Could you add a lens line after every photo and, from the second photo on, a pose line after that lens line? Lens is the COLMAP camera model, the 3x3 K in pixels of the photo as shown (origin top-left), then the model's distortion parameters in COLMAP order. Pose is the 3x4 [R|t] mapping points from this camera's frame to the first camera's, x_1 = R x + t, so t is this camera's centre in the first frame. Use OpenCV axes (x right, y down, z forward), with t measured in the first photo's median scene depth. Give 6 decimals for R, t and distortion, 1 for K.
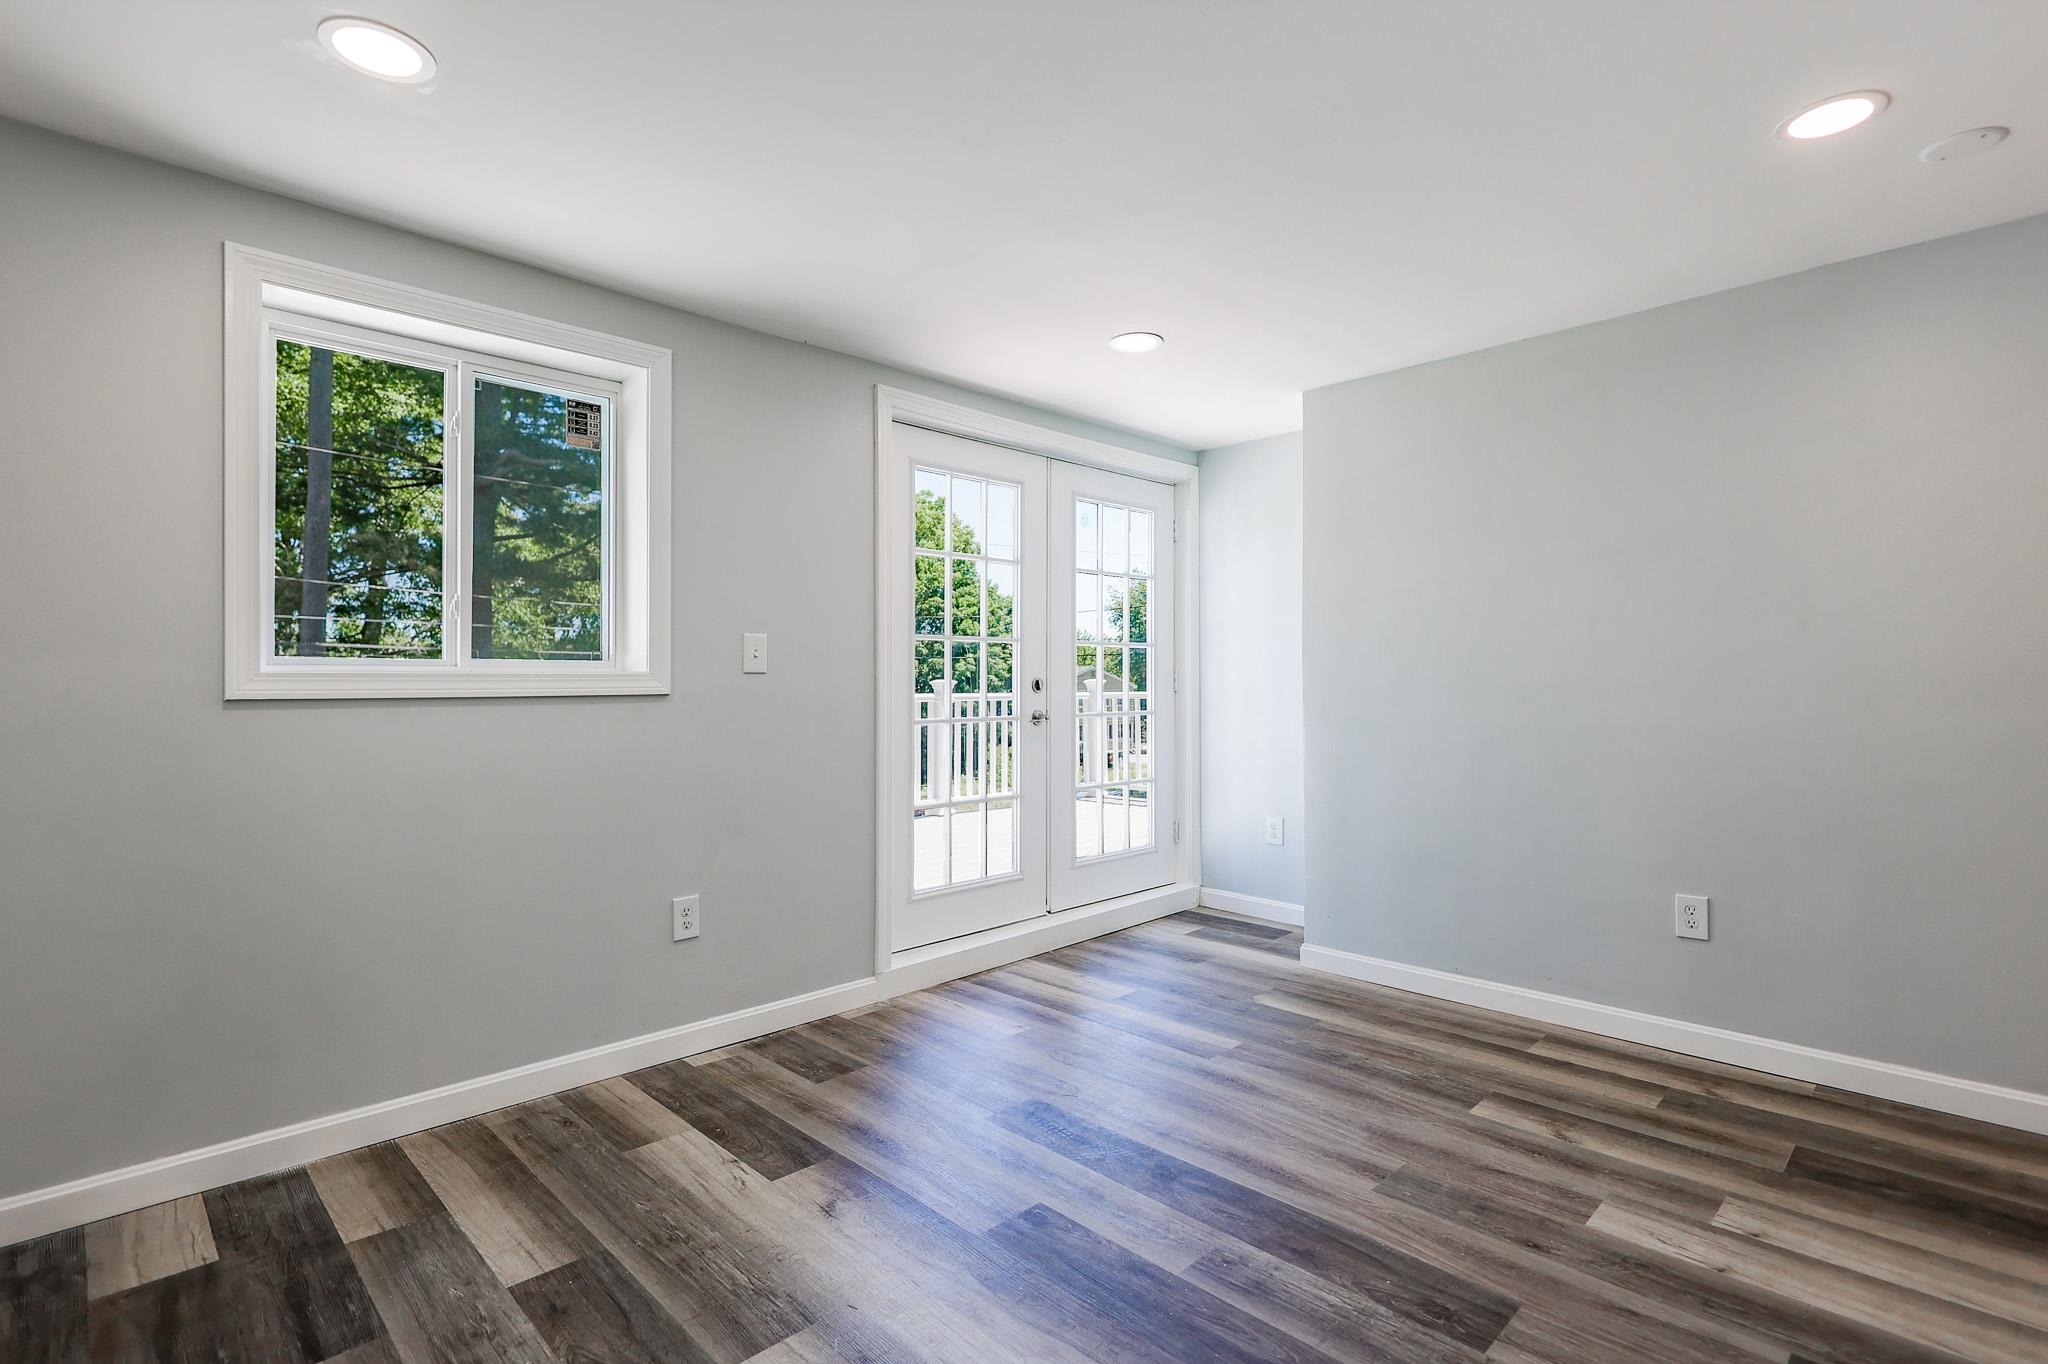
lens RADIAL K [[967.0, 0, 1029.8], [0, 967.0, 688.1], [0, 0, 1]] dist [-0.001971, -0.000231]
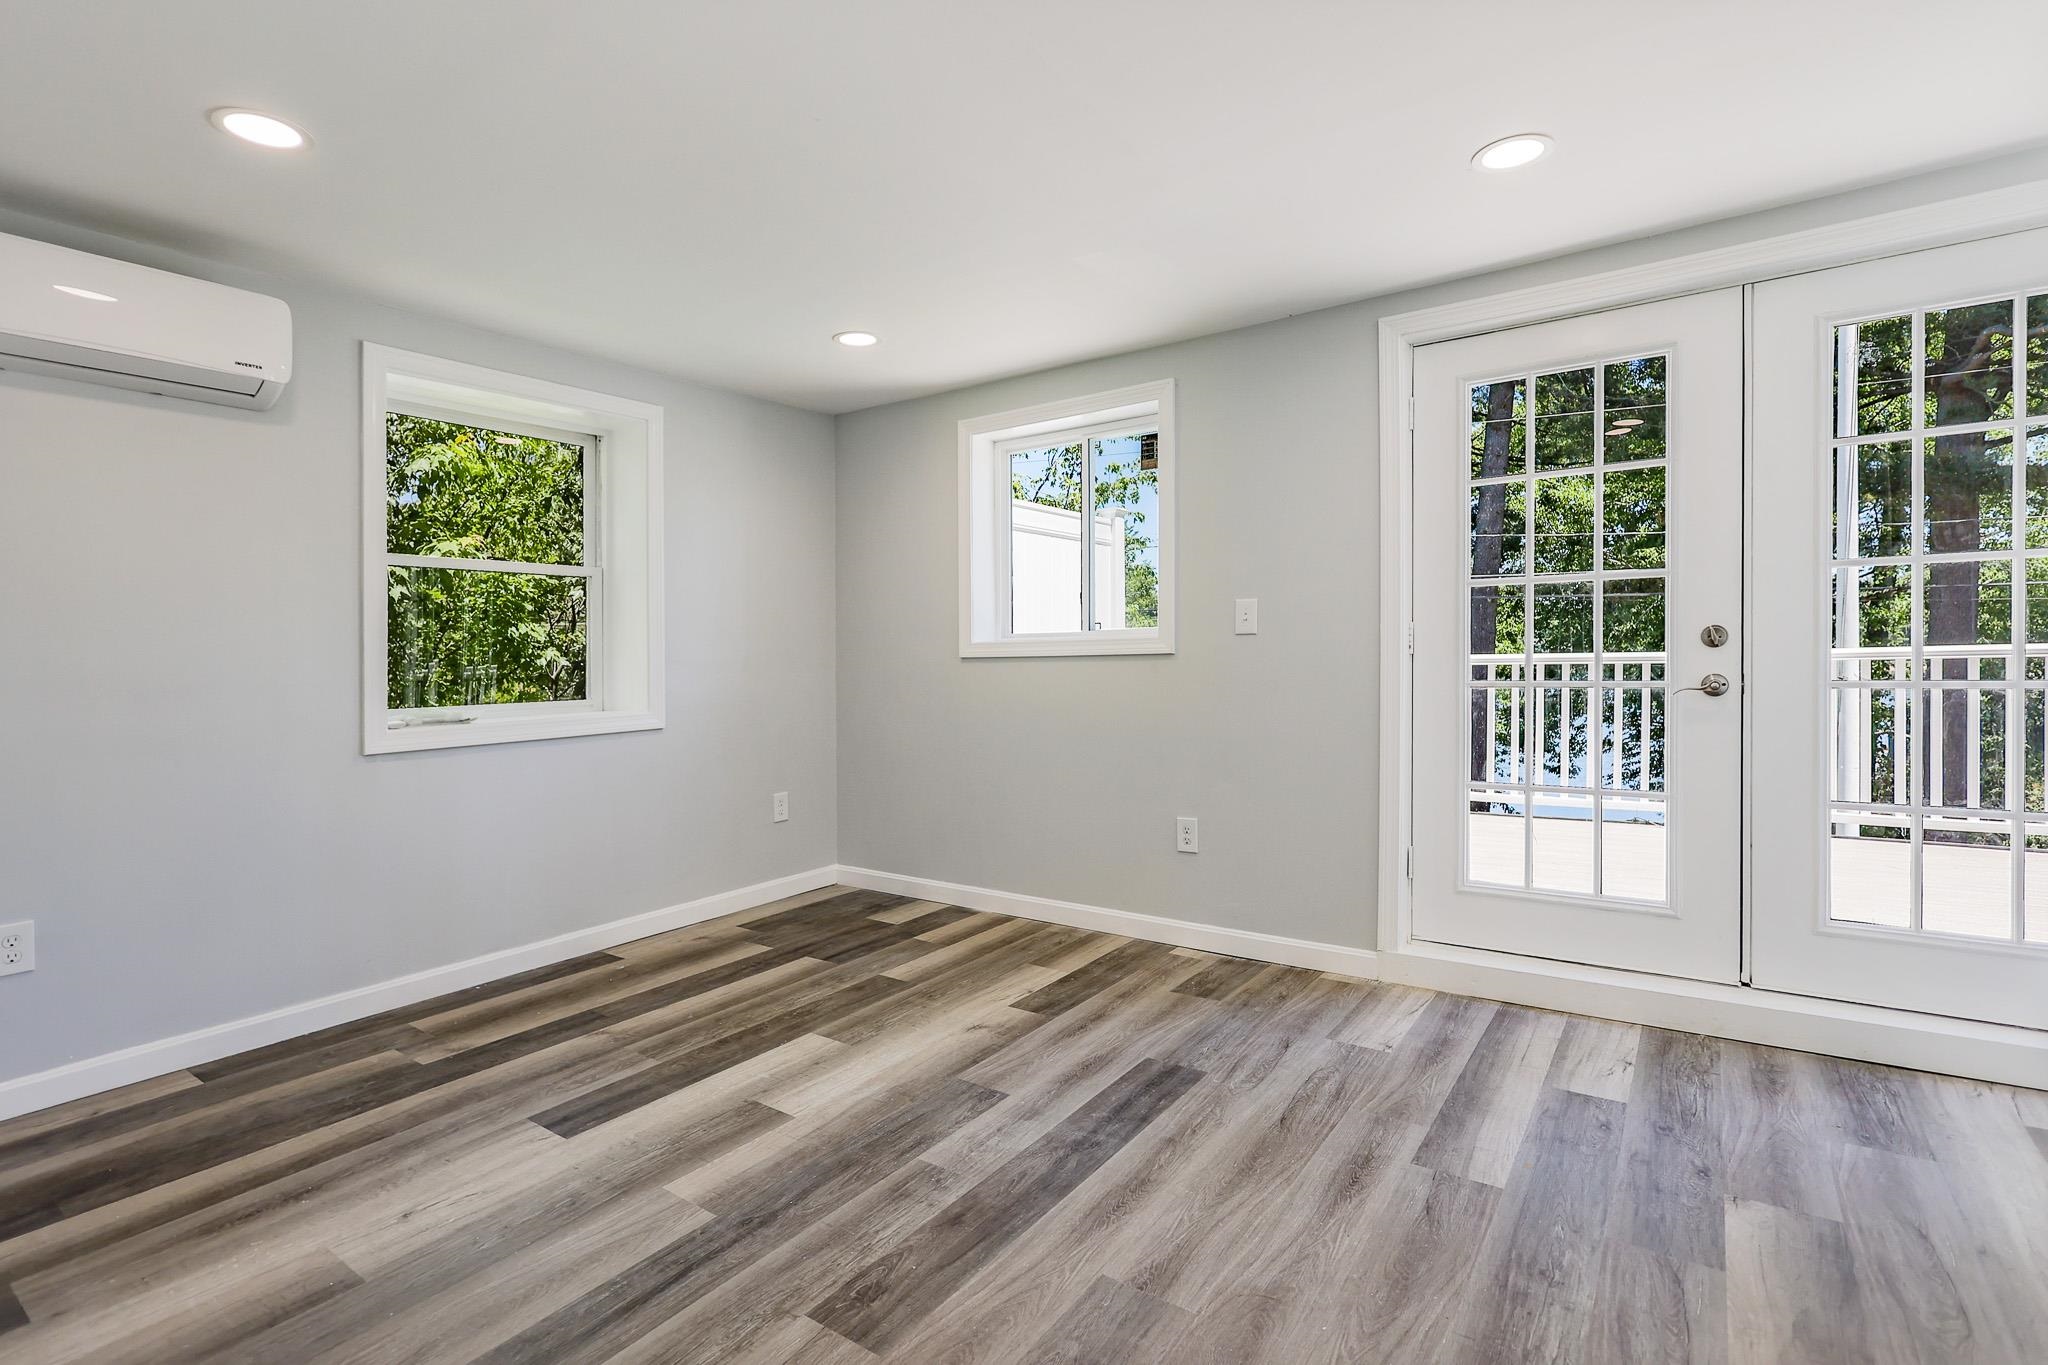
lens RADIAL K [[967.0, 0, 1006.6], [0, 967.0, 650.8], [0, 0, 1]] dist [-0.001971, -0.000231]
pose [[0.169913, 0.001601, -0.985458, 0.861000], [0.015759, 0.999866, 0.004342, -0.006570], [0.985333, -0.016268, 0.169865, 0.598093]]
